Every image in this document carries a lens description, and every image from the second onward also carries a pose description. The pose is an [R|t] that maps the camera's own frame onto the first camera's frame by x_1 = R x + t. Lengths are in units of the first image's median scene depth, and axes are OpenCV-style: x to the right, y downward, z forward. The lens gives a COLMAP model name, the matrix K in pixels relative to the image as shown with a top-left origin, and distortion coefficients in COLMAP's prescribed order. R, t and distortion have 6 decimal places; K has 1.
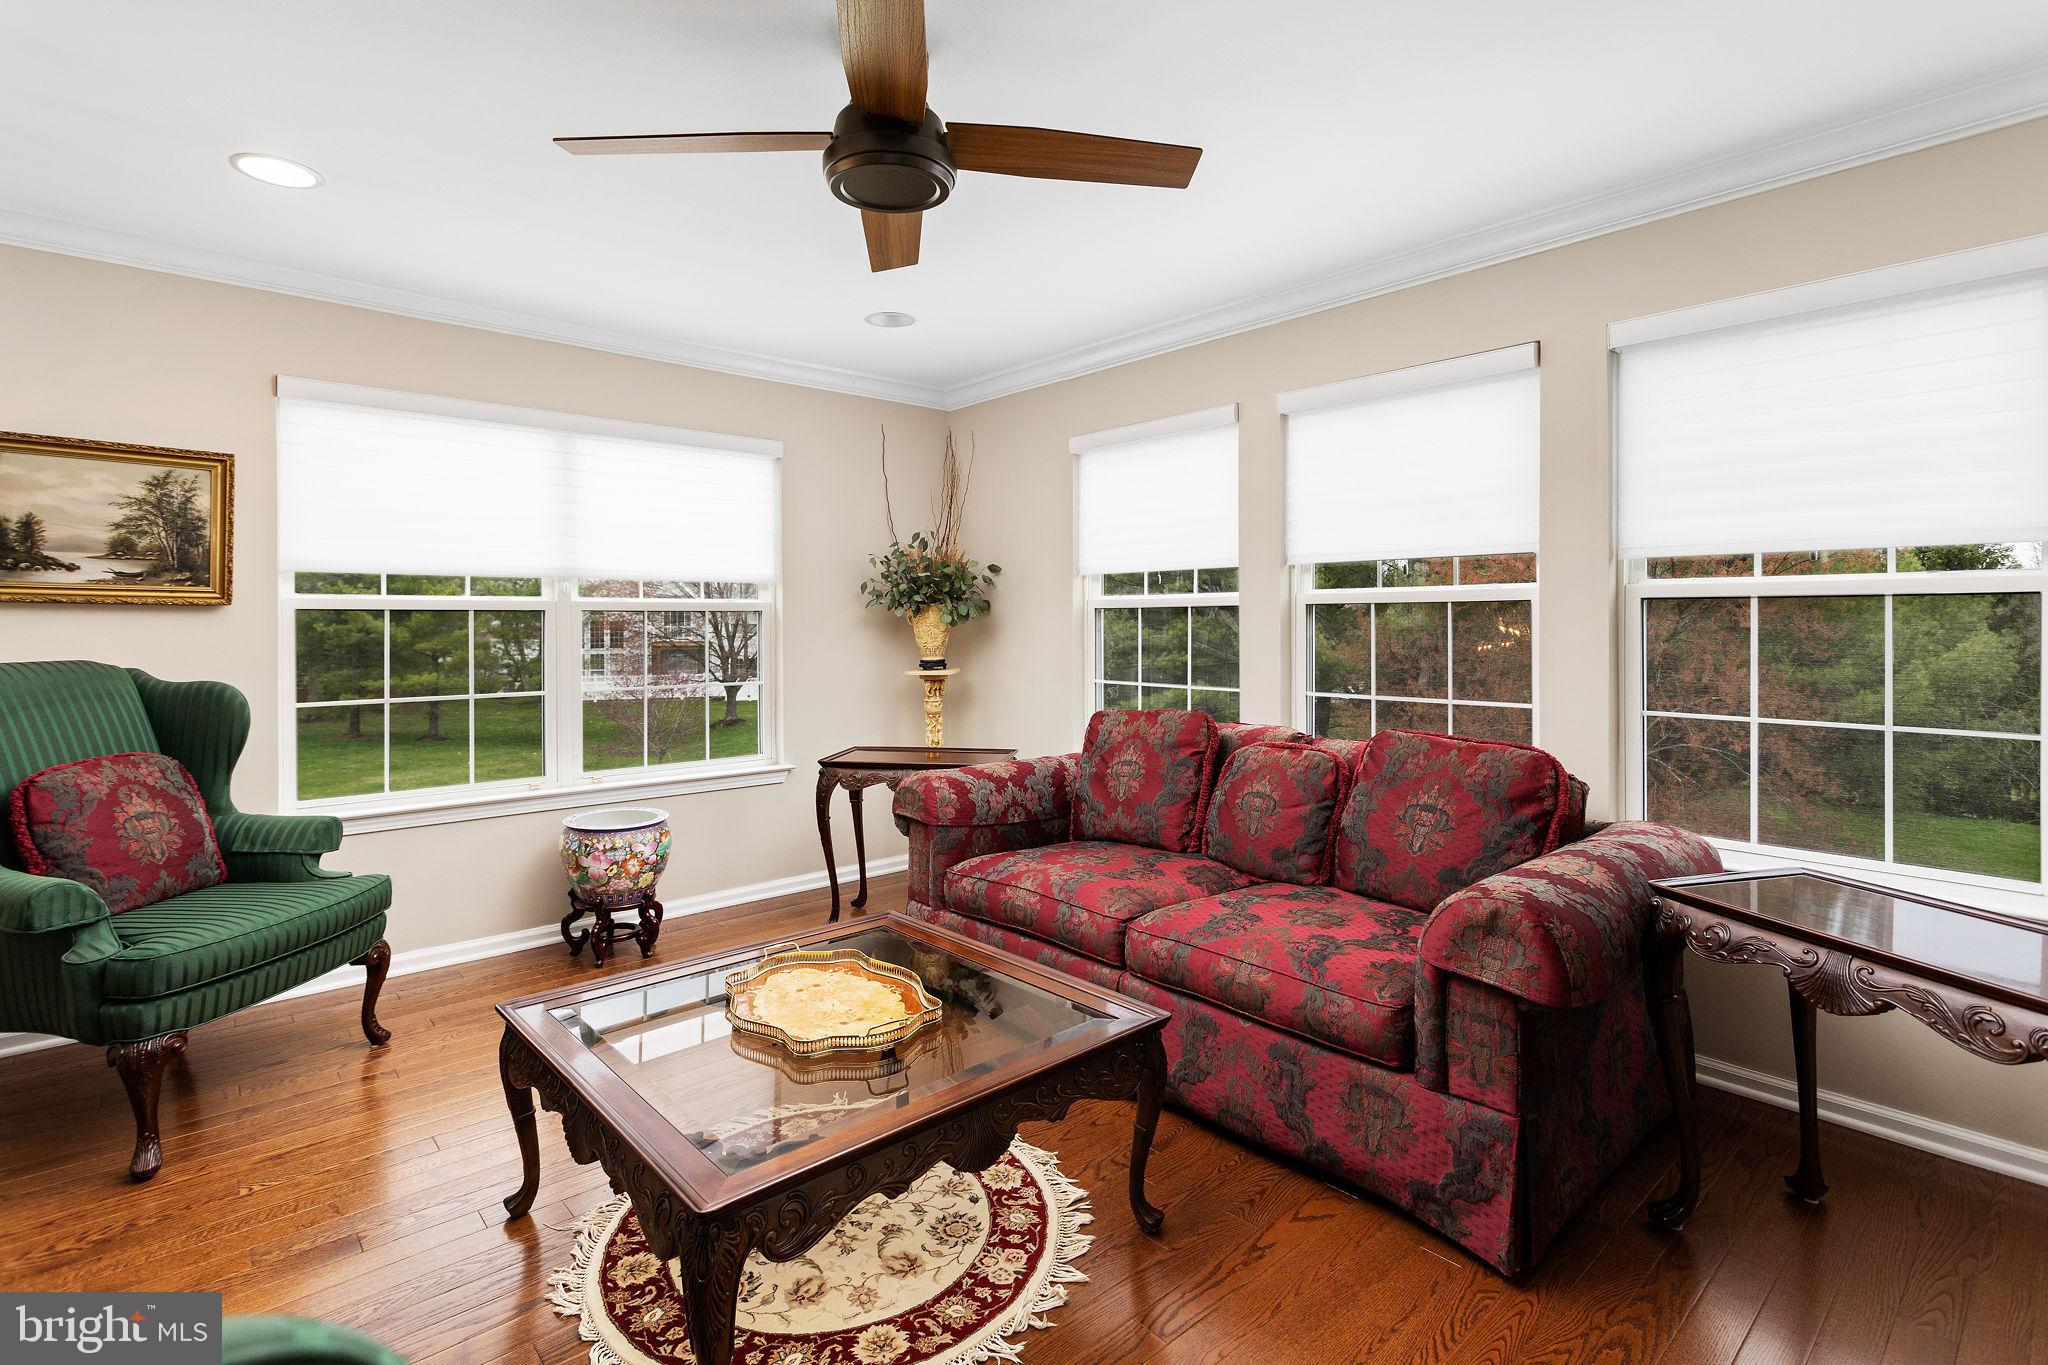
lens RADIAL K [[983.3, 0, 1027.6], [0, 983.3, 616.0], [0, 0, 1]] dist [0.000062, 0.000474]
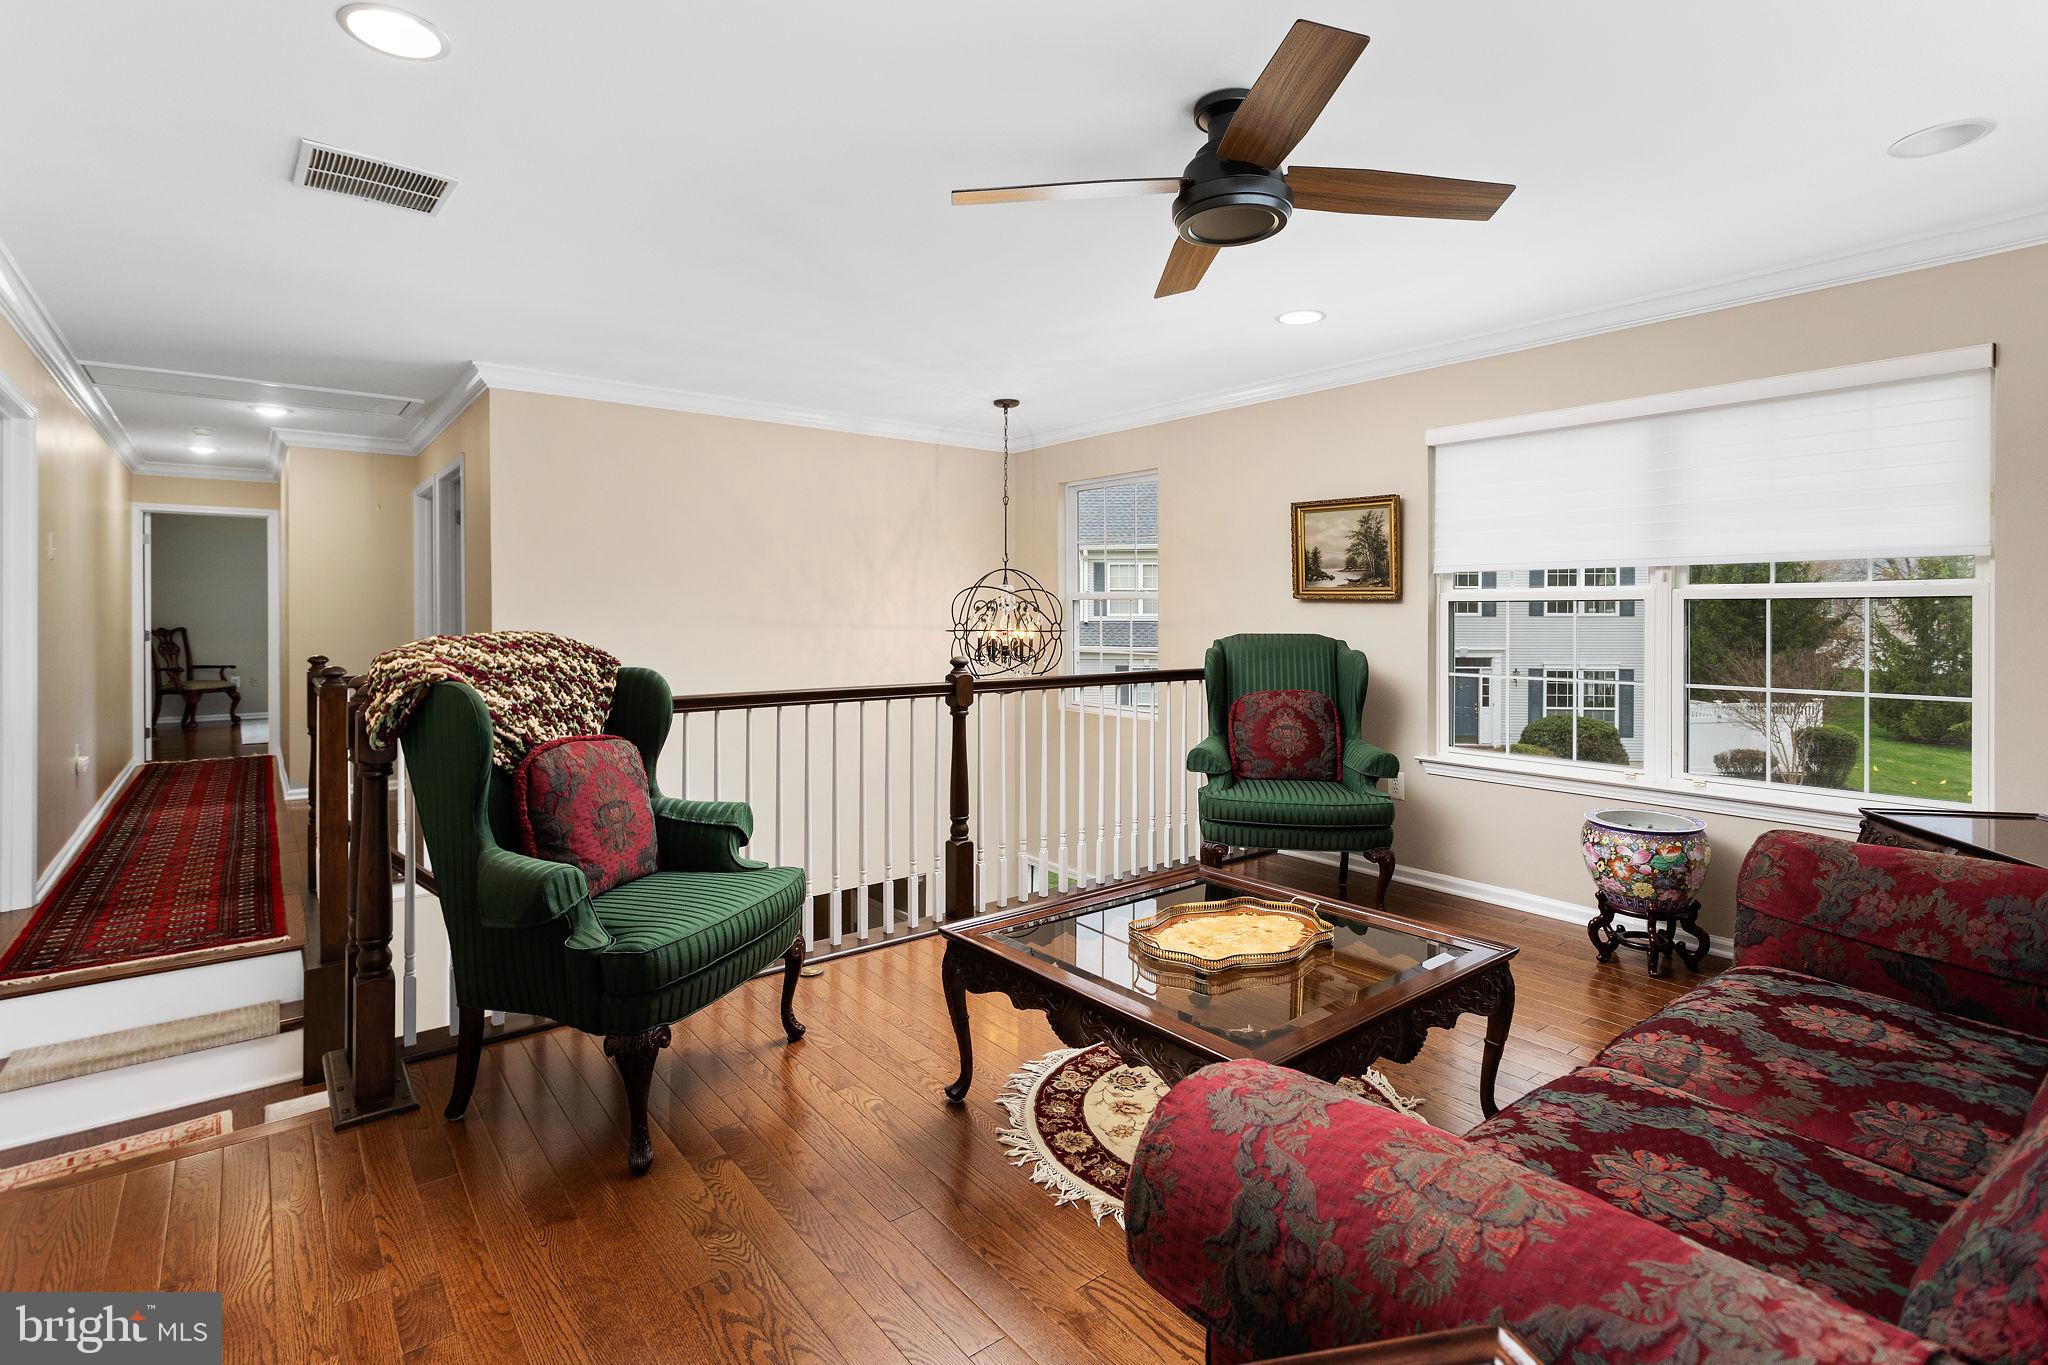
lens RADIAL K [[983.3, 0, 1027.6], [0, 983.3, 616.0], [0, 0, 1]] dist [0.000062, 0.000474]
pose [[-0.066058, 0.008332, -0.997781, 0.660588], [0.006895, 0.999945, 0.007894, -0.001768], [0.997792, -0.006359, -0.066112, 0.559576]]
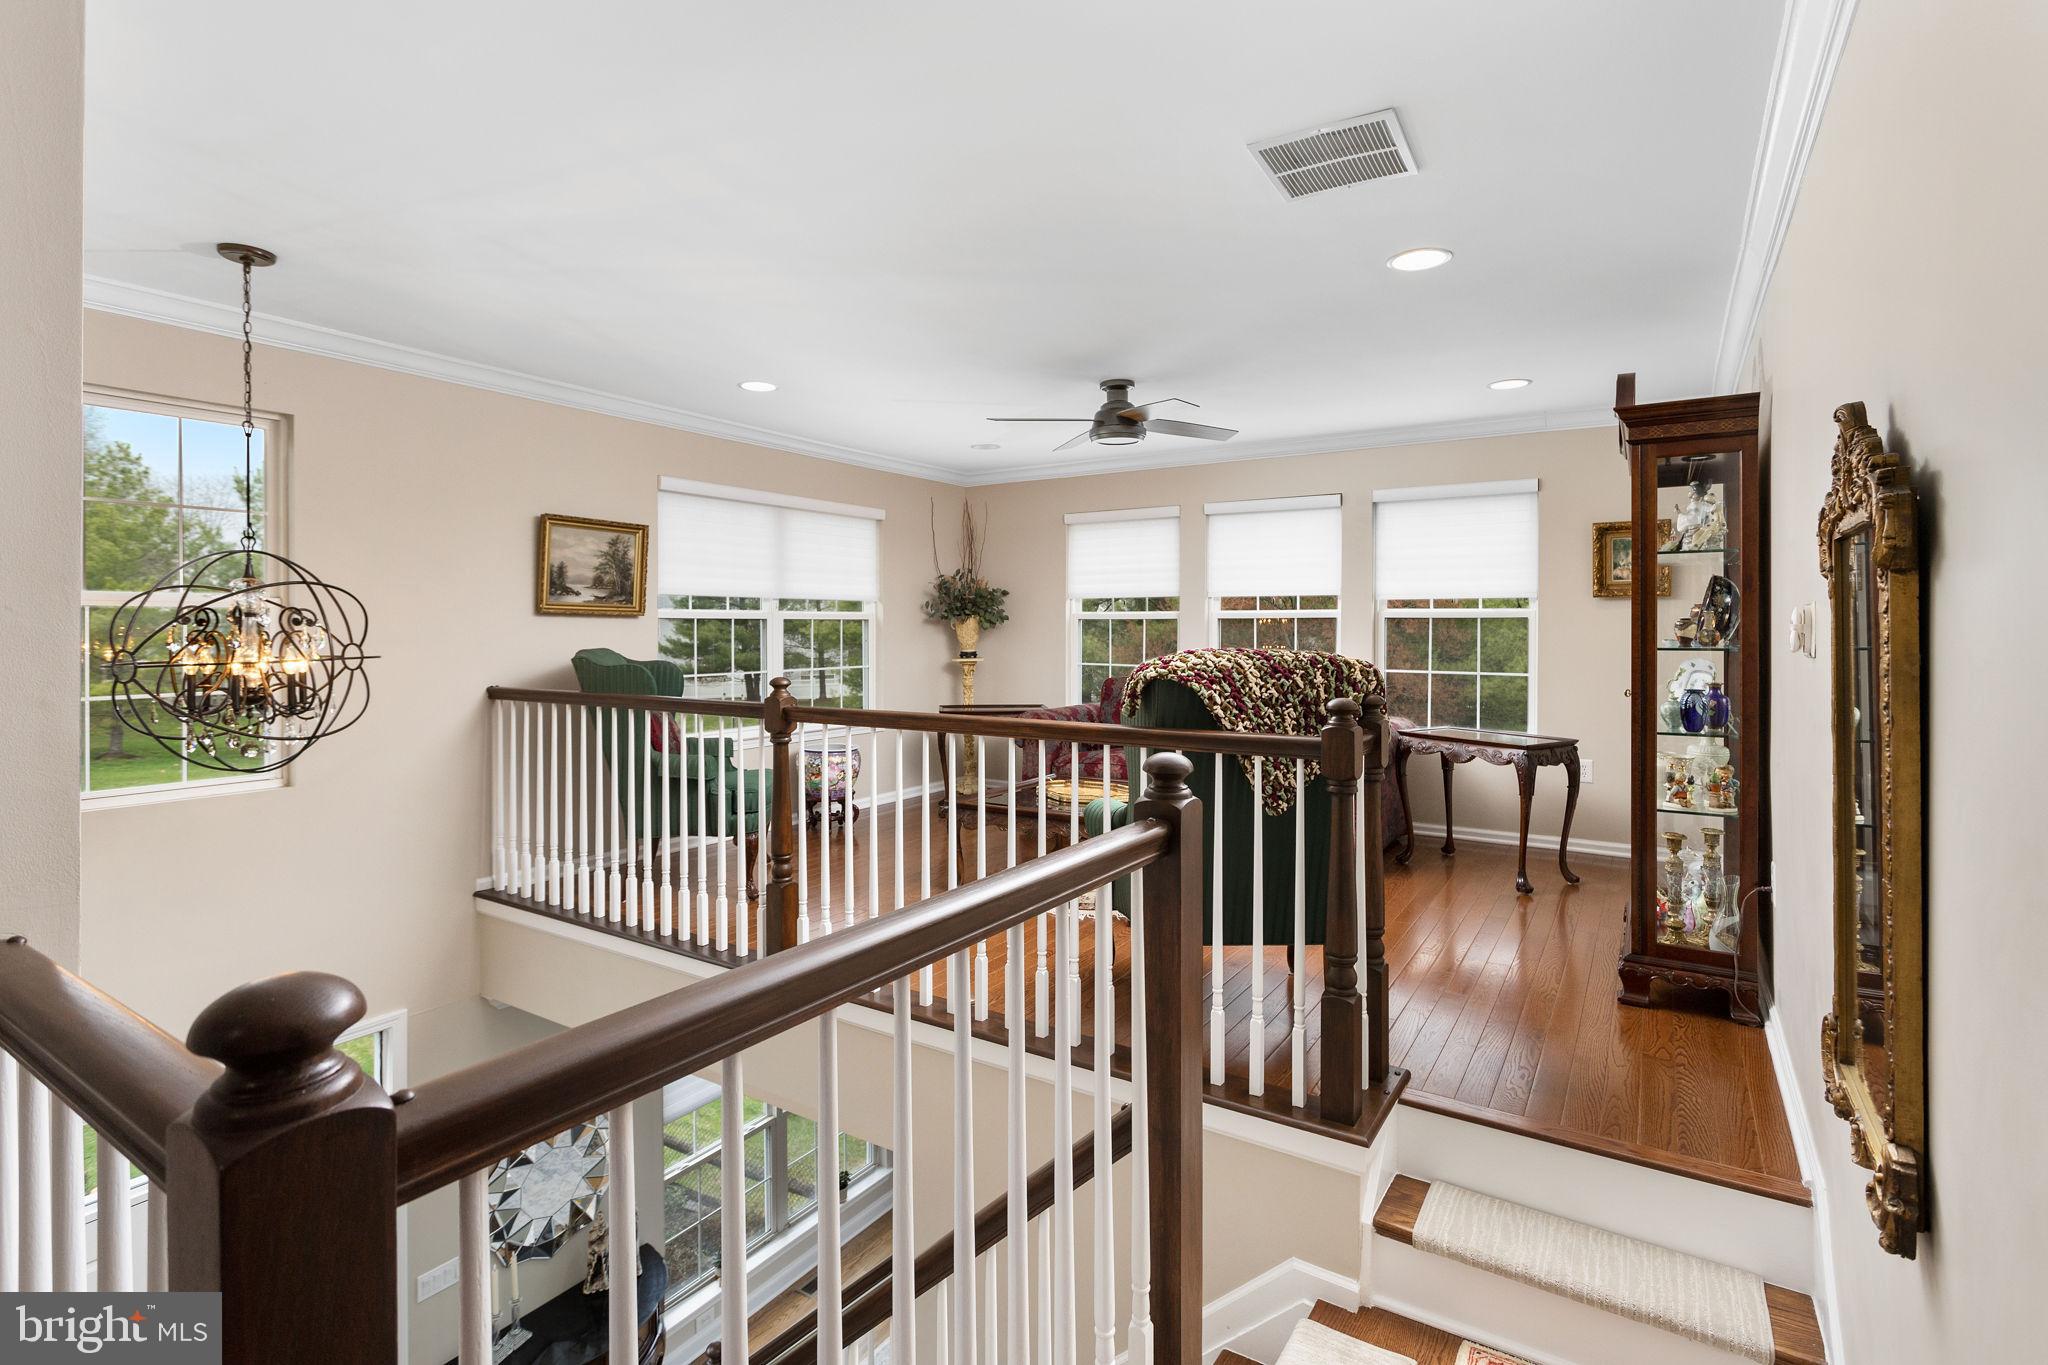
lens RADIAL K [[983.3, 0, 1027.6], [0, 983.3, 616.0], [0, 0, 1]] dist [0.000062, 0.000474]
pose [[0.965042, 0.007296, 0.261995, -0.622606], [-0.006625, 0.999972, -0.003443, -0.009078], [-0.262012, 0.001587, 0.965063, -0.782253]]
